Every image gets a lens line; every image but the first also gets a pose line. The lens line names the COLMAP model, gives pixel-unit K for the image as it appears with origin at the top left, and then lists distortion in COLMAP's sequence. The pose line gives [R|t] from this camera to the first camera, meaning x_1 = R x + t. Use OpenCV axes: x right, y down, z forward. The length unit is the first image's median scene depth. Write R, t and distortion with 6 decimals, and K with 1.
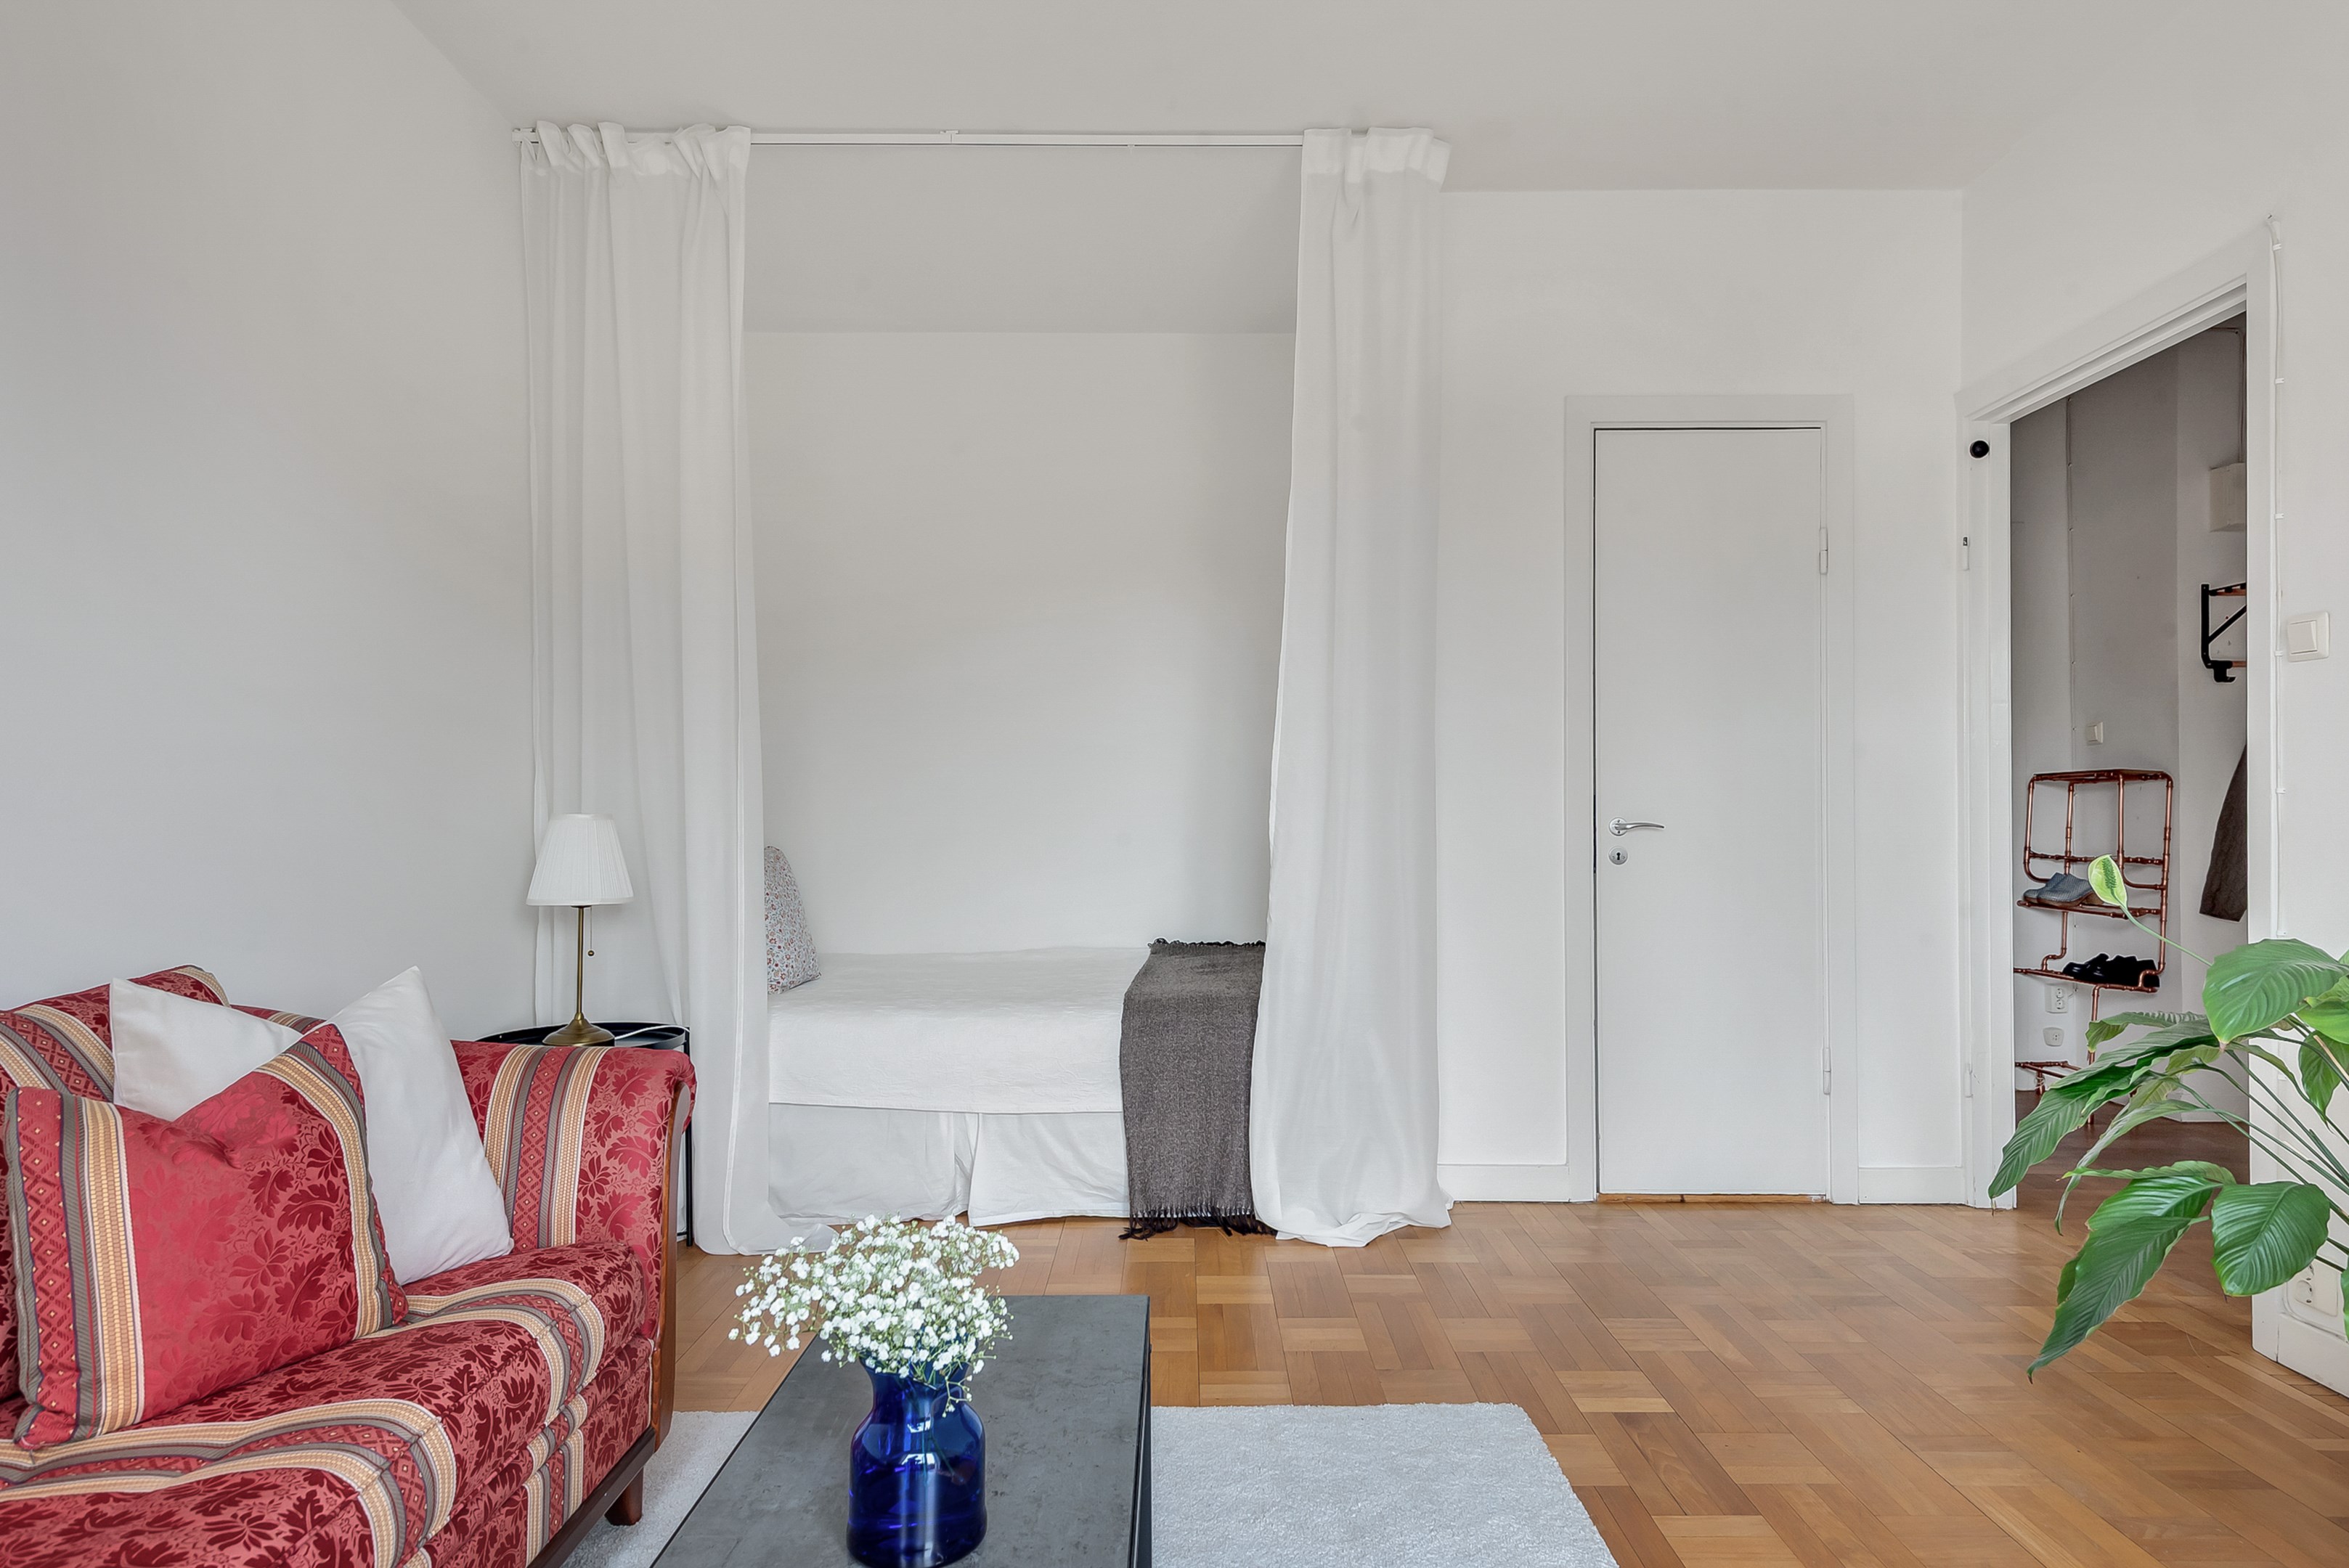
lens RADIAL K [[1327.3, 0, 1212.7], [0, 1327.3, 814.9], [0, 0, 1]] dist [0.019383, -0.009111]
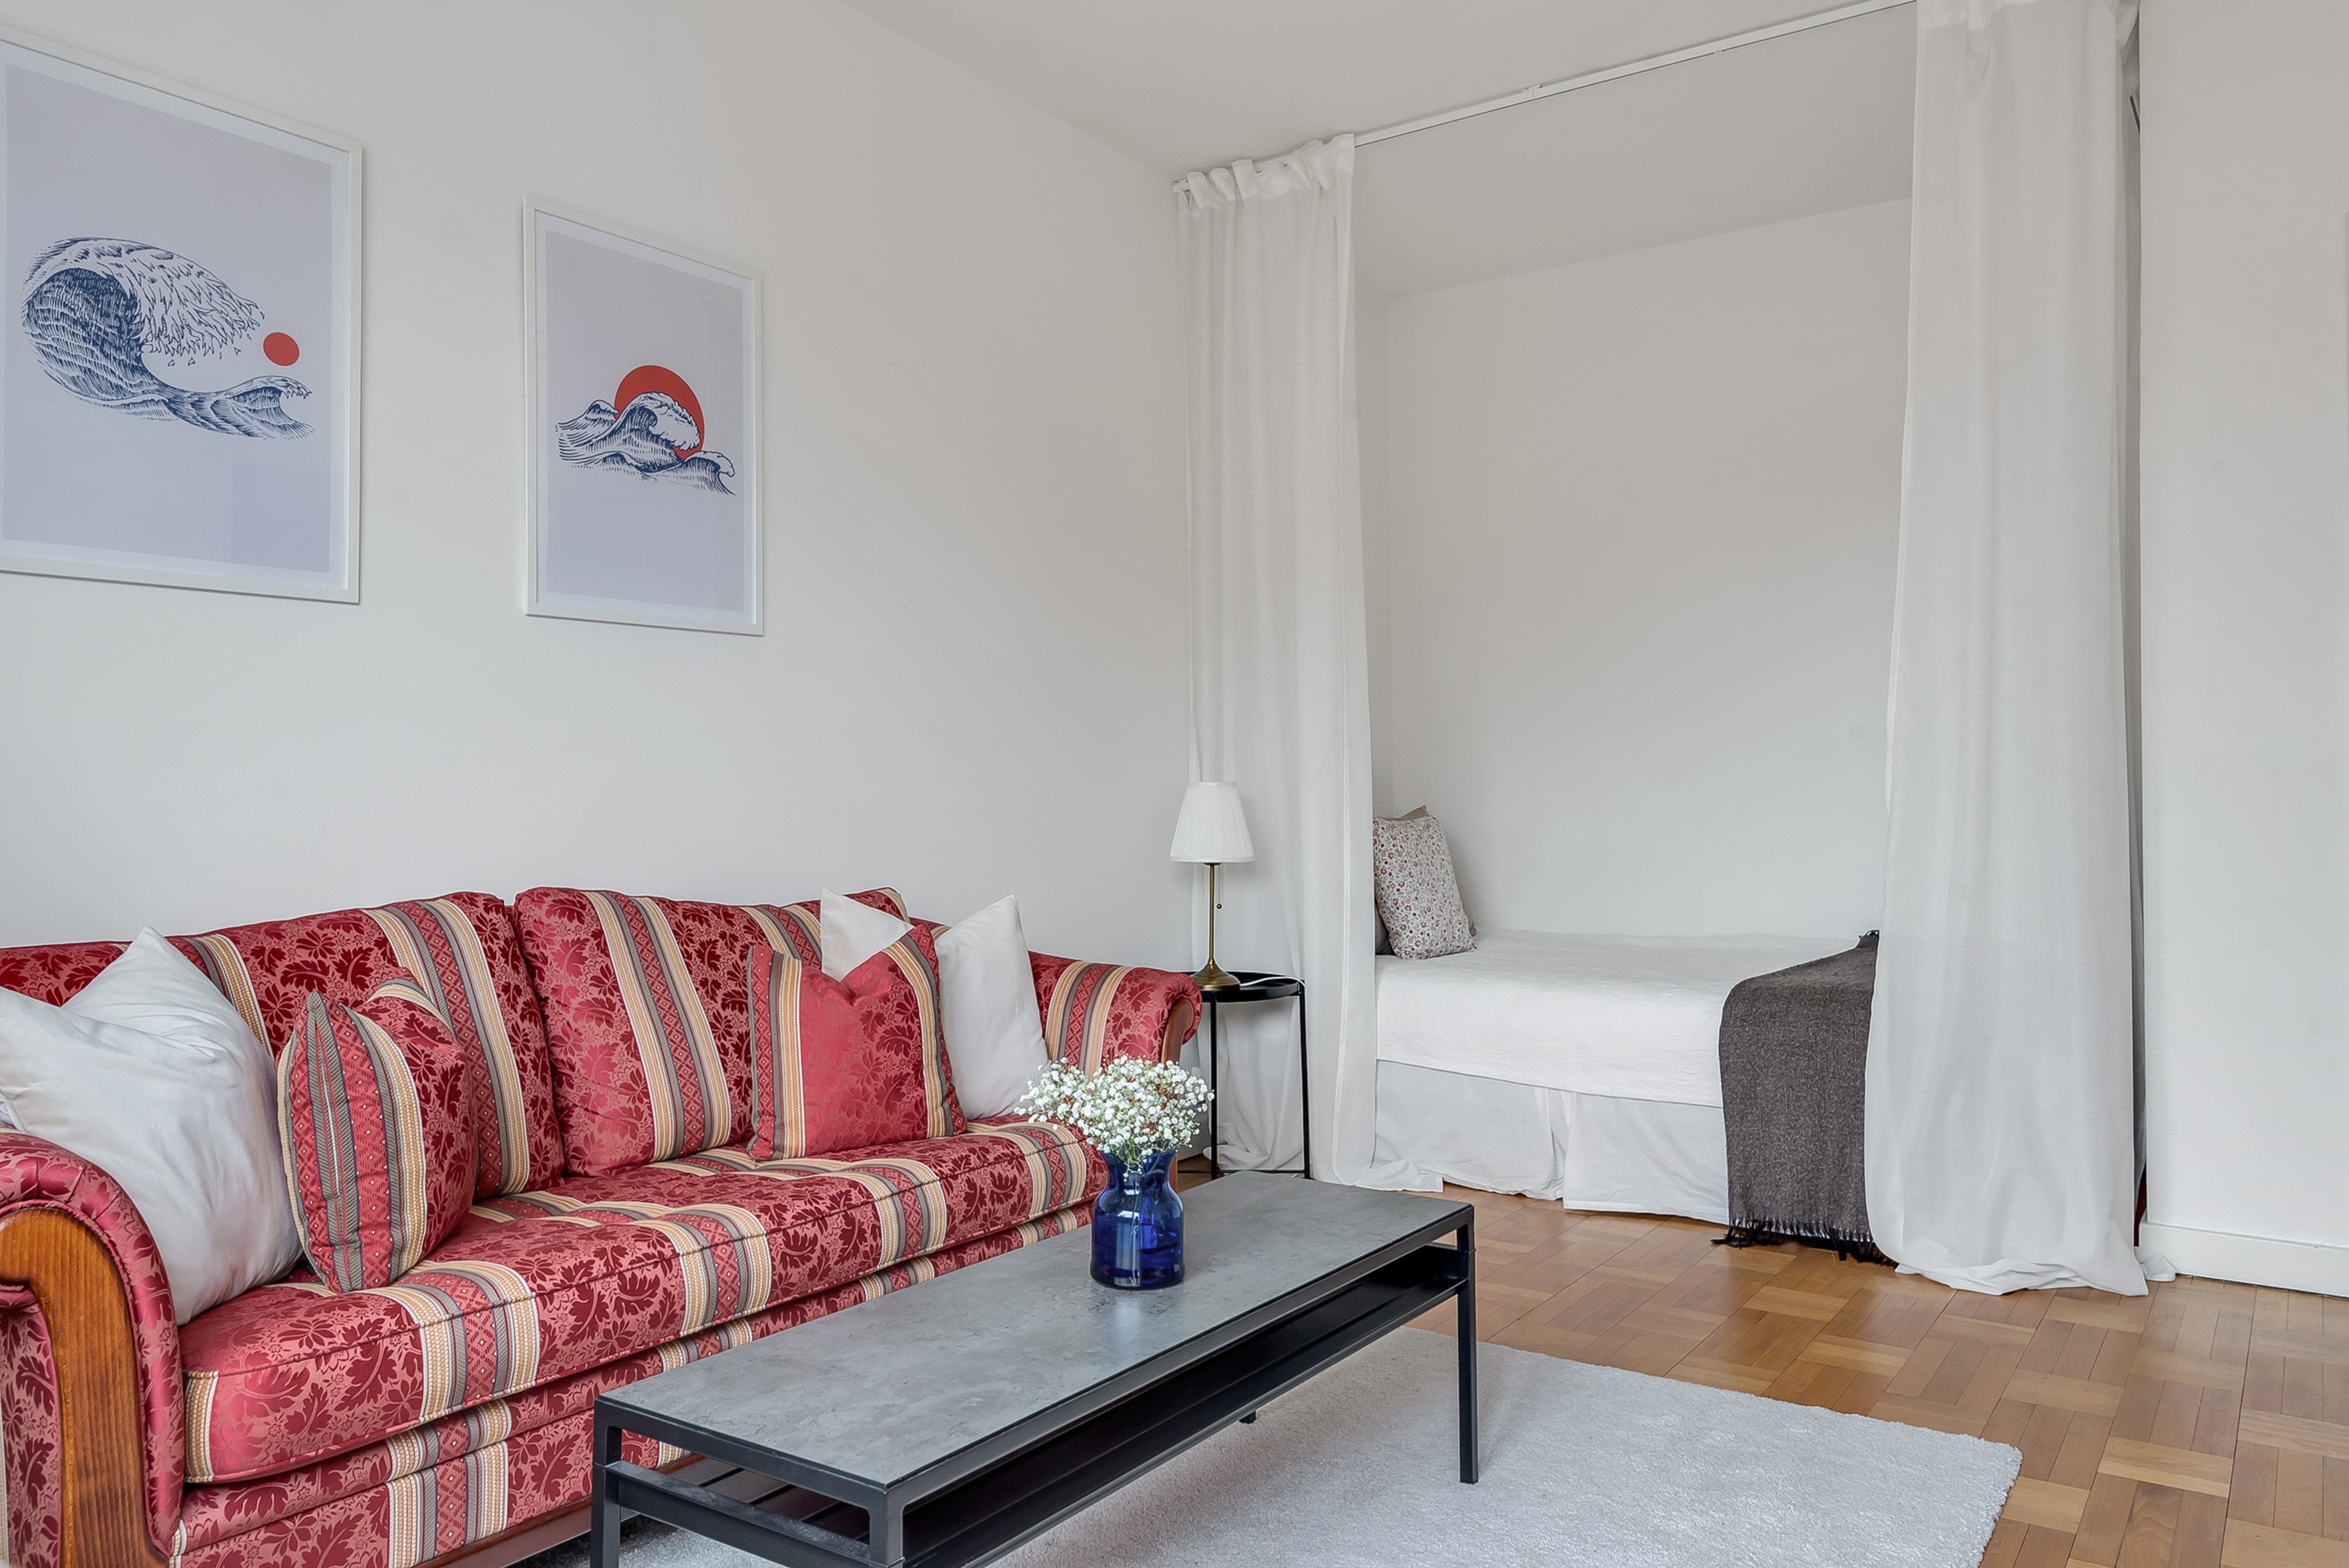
lens RADIAL K [[1657.6, 0, 1172.0], [0, 1657.6, 784.1], [0, 0, 1]] dist [0.008505, -0.017989]
pose [[0.814491, -0.004154, -0.580161, 0.505170], [0.001897, 0.999988, -0.004497, 0.011664], [0.580173, 0.002562, 0.814489, -0.258507]]
